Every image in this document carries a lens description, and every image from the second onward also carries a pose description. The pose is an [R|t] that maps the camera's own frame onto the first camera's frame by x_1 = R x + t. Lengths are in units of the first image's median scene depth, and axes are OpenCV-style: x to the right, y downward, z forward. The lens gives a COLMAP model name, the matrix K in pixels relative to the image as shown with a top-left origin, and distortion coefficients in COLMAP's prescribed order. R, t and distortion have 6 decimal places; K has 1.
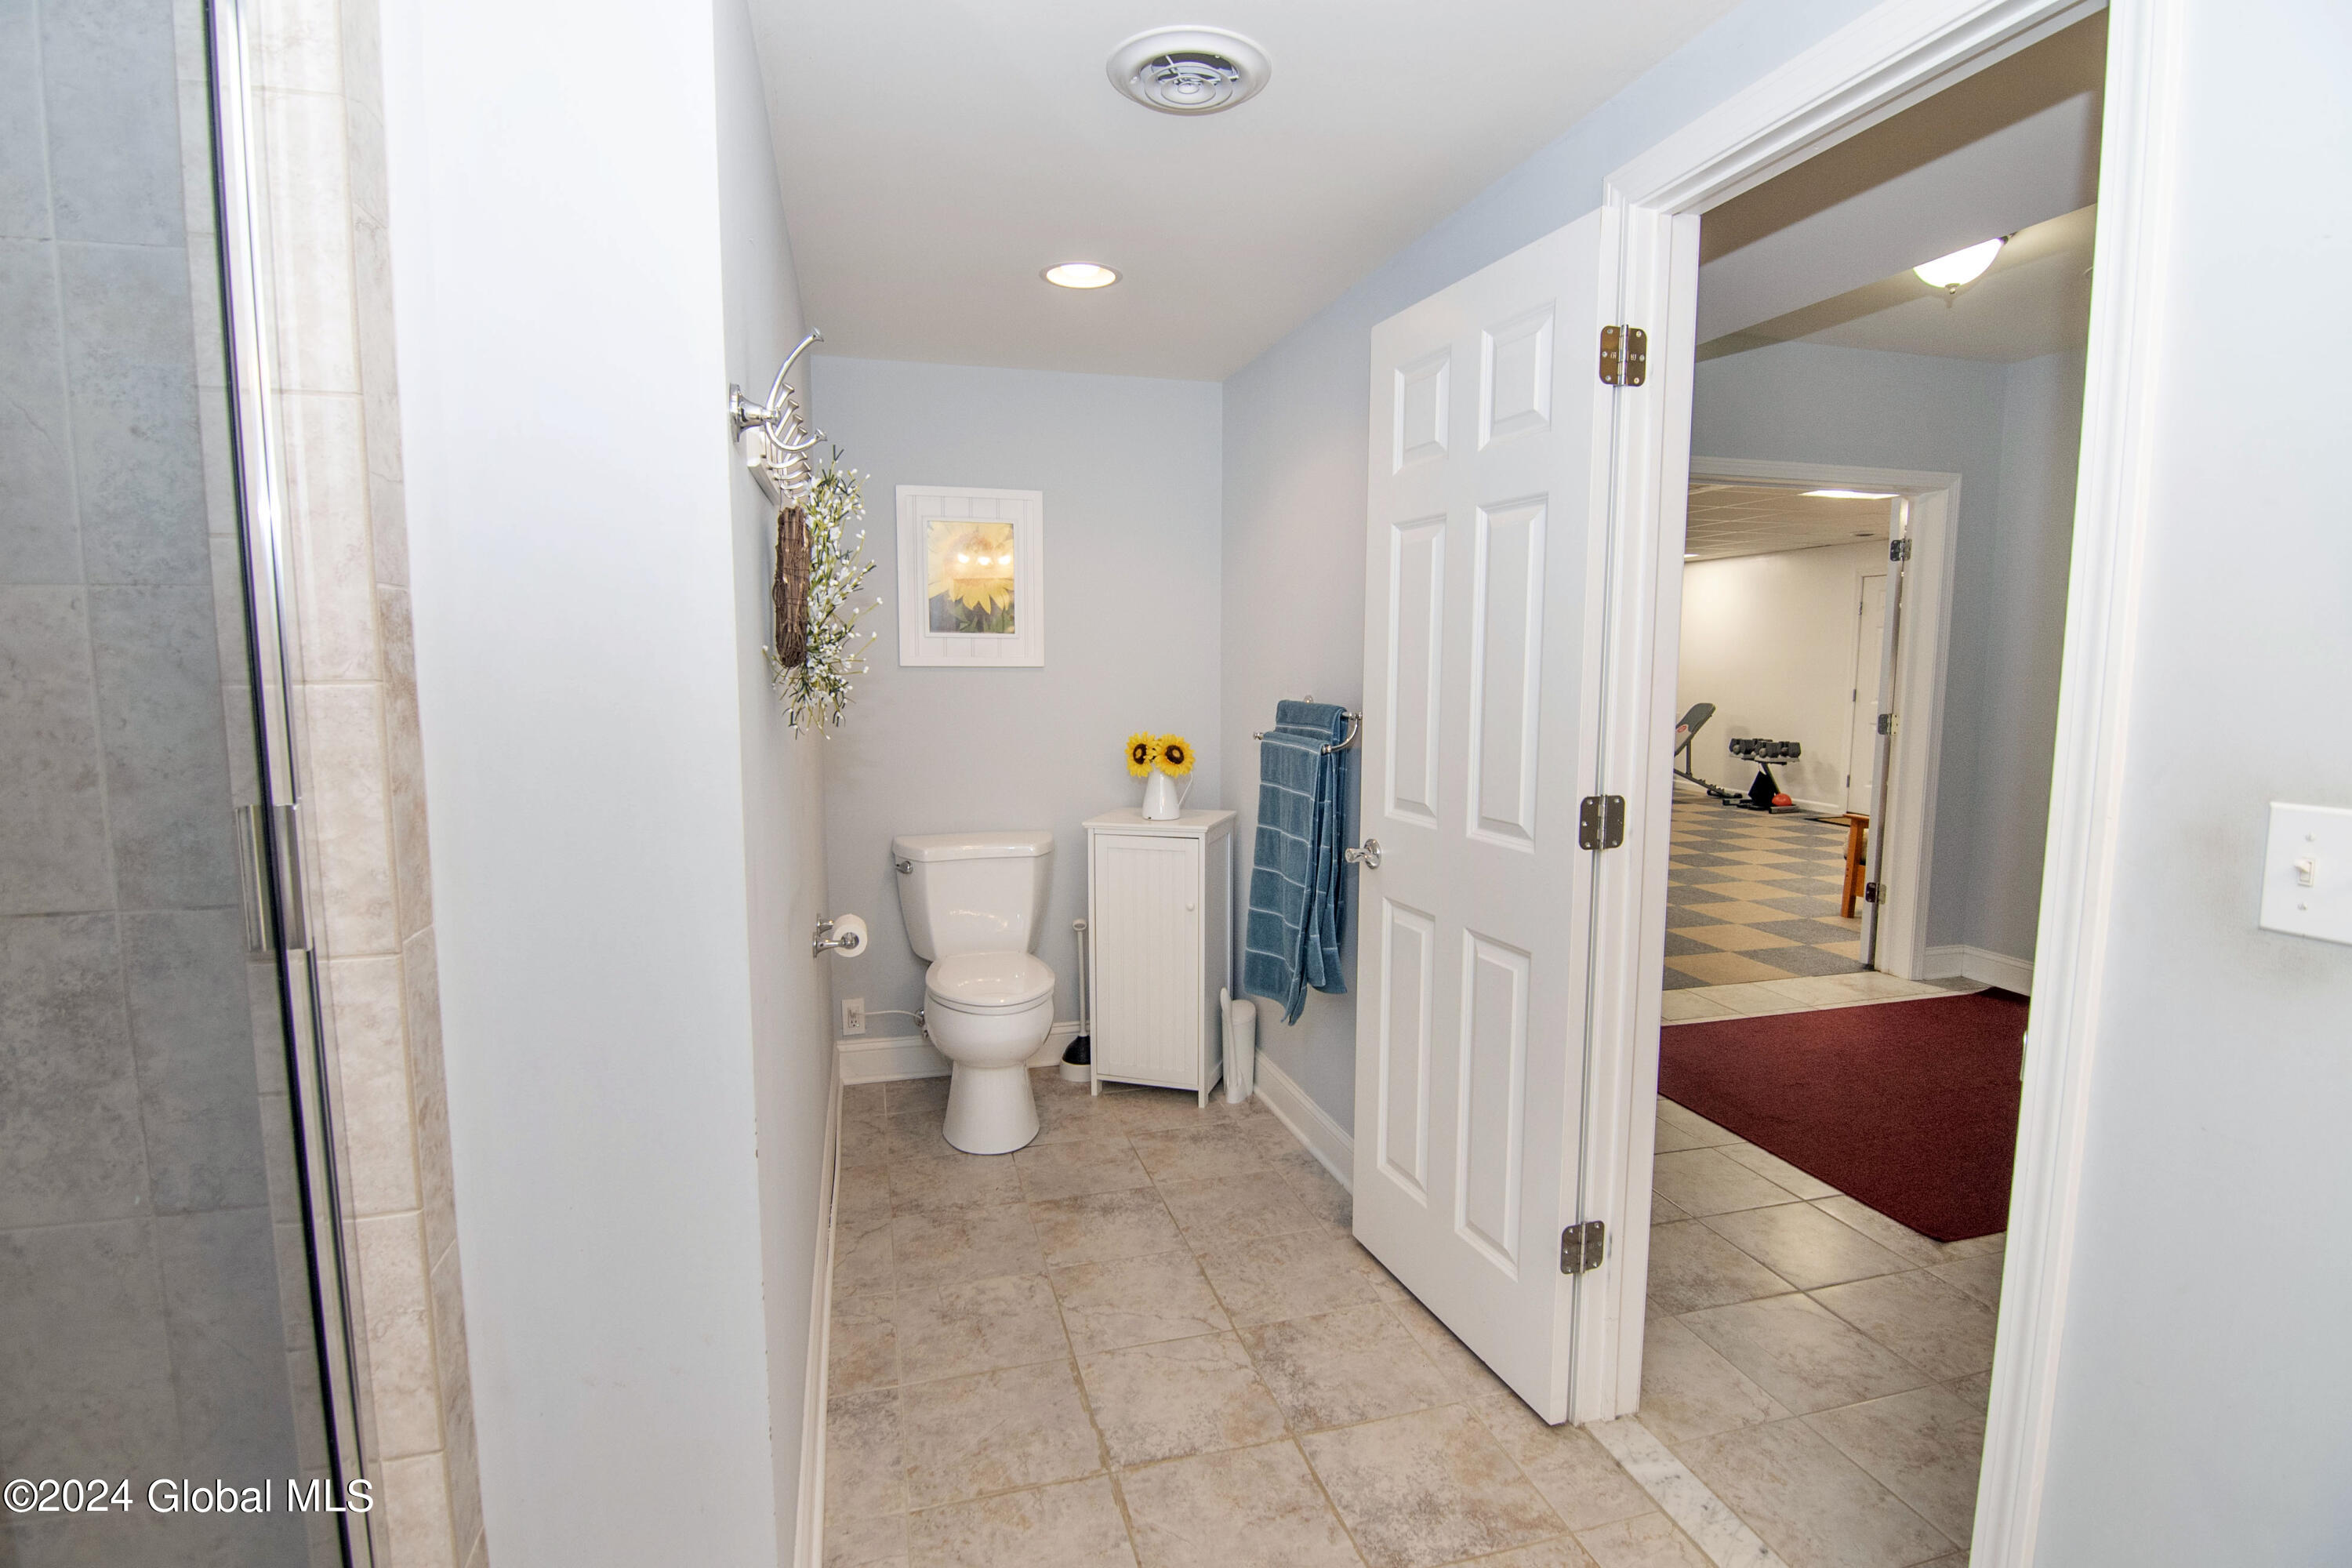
lens RADIAL K [[1120.8, 0, 1176.4], [0, 1120.8, 784.2], [0, 0, 1]] dist [0.000979, 0.000076]
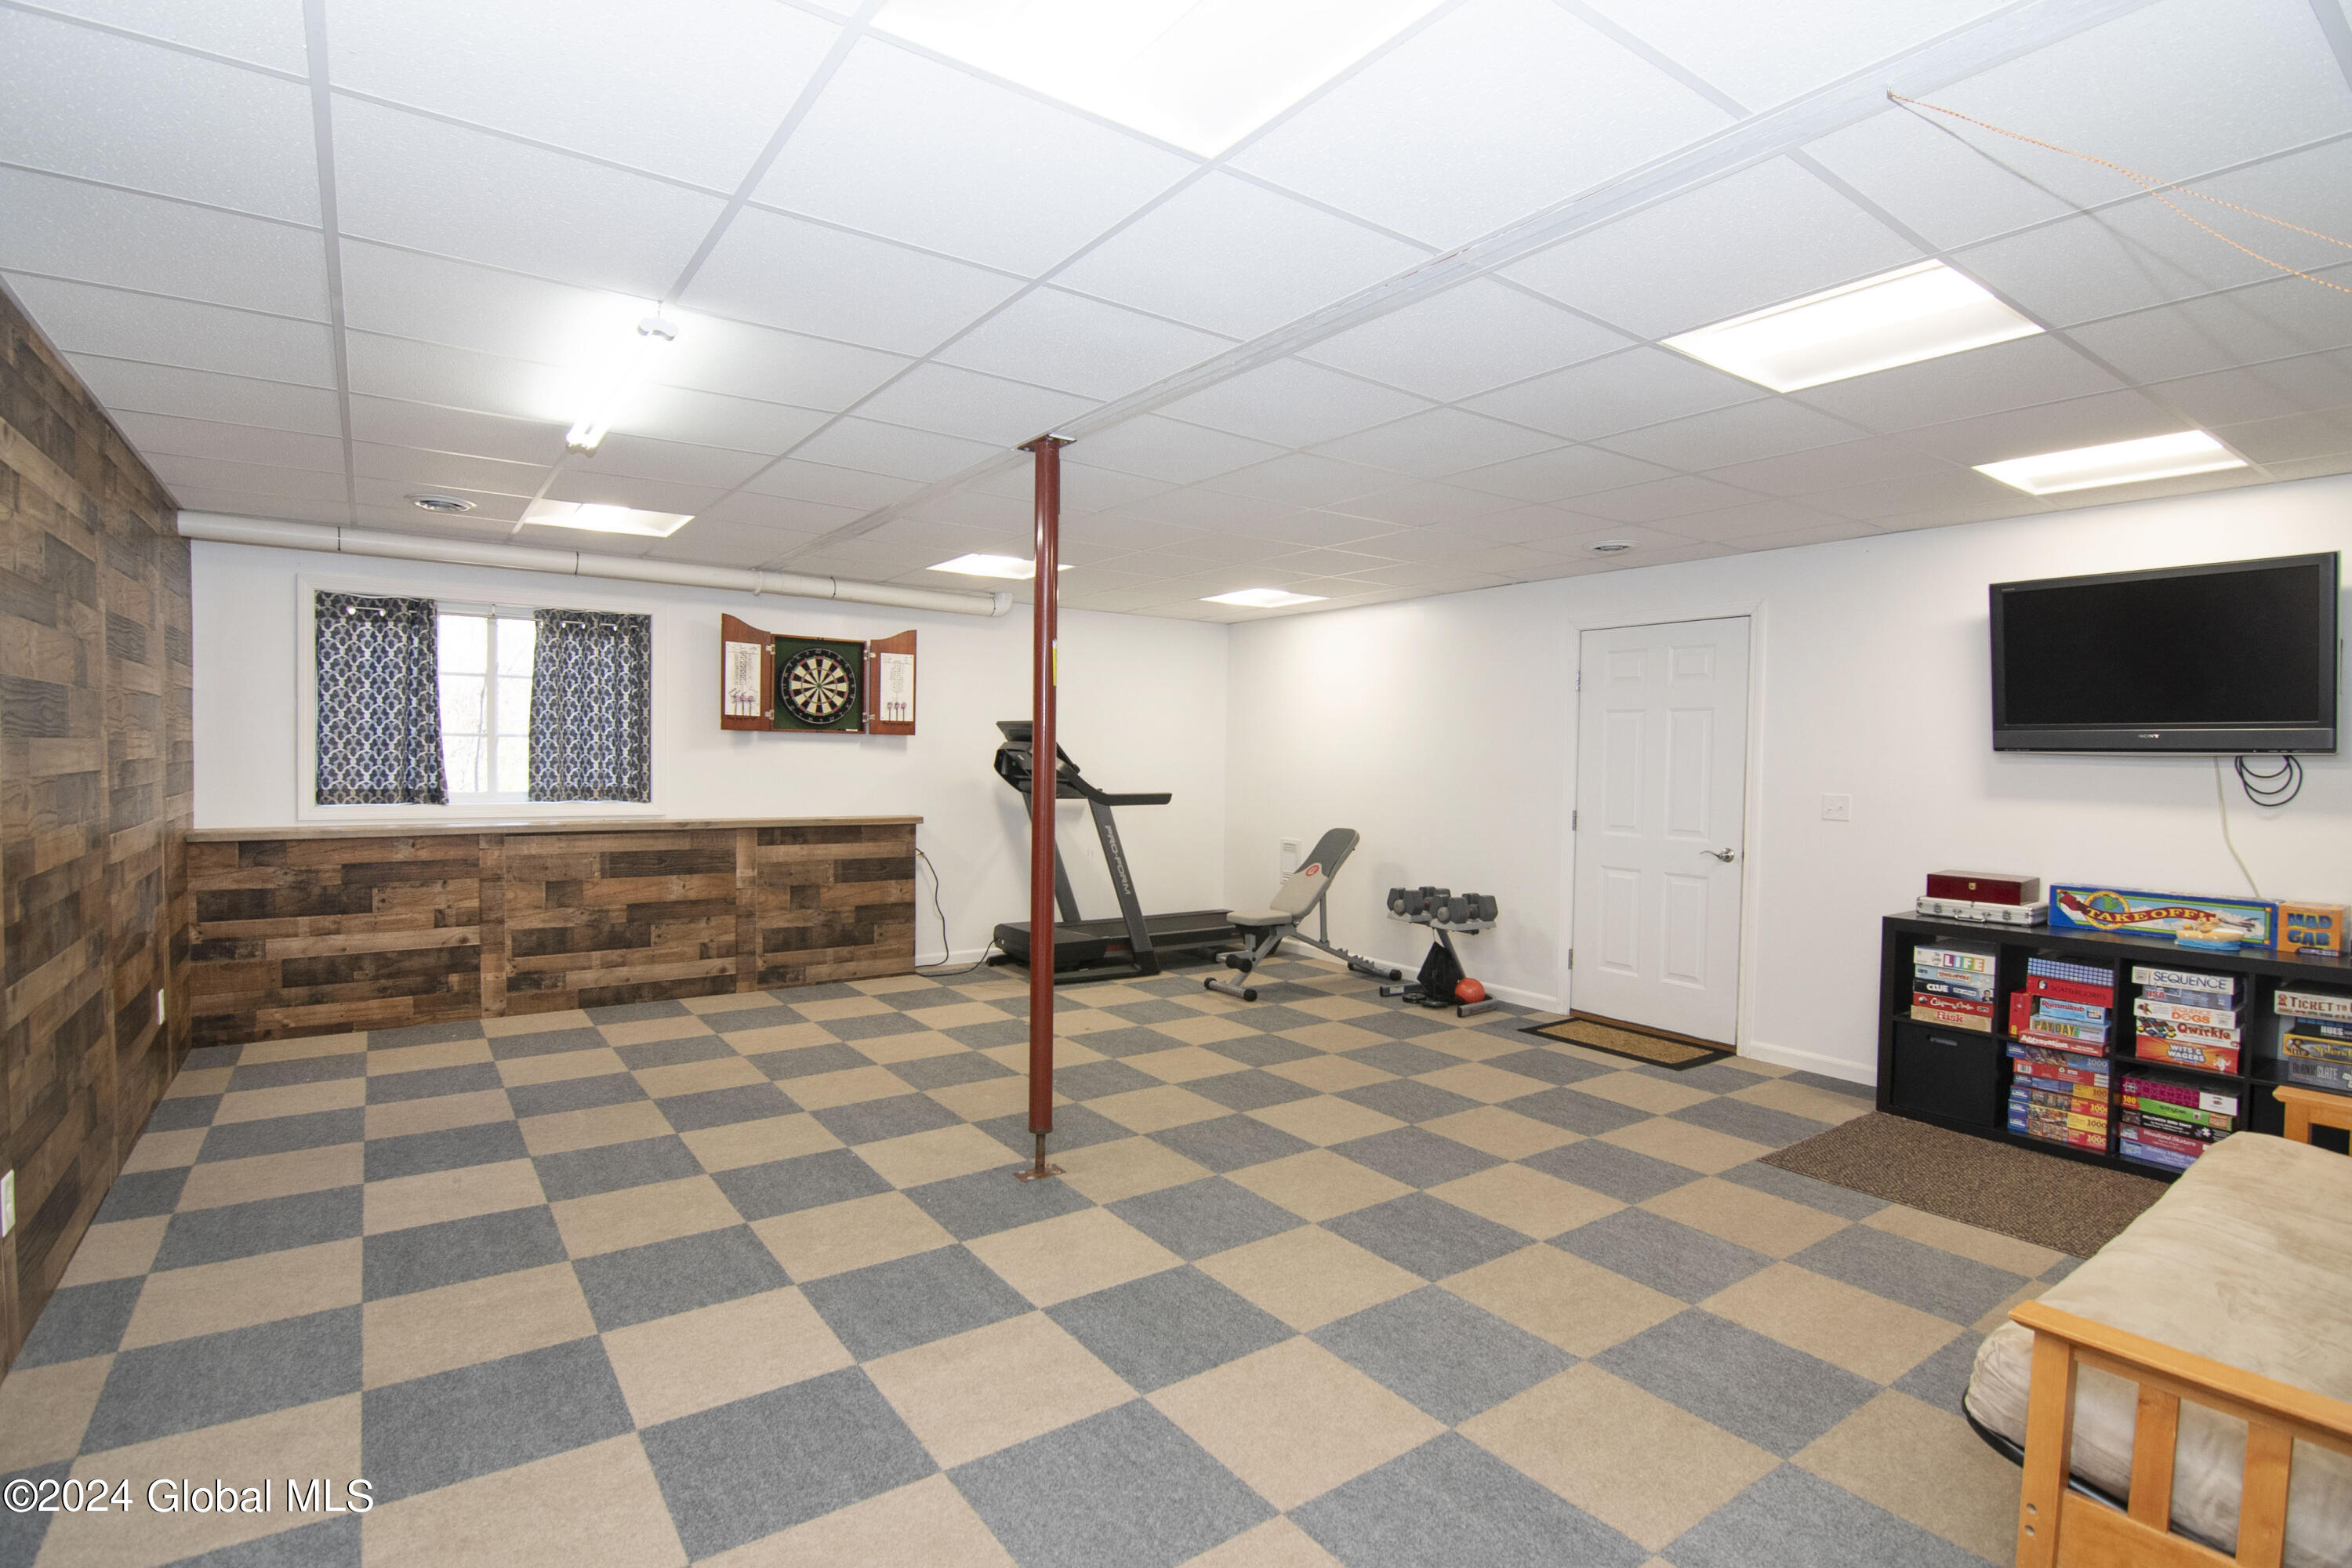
lens RADIAL K [[1120.8, 0, 1172.0], [0, 1120.8, 792.6], [0, 0, 1]] dist [0.000979, 0.000076]
pose [[0.938697, 0.000796, 0.344741, 0.174255], [0.025196, 0.997164, -0.070911, -0.053511], [-0.343820, 0.075250, 0.936016, 0.469997]]
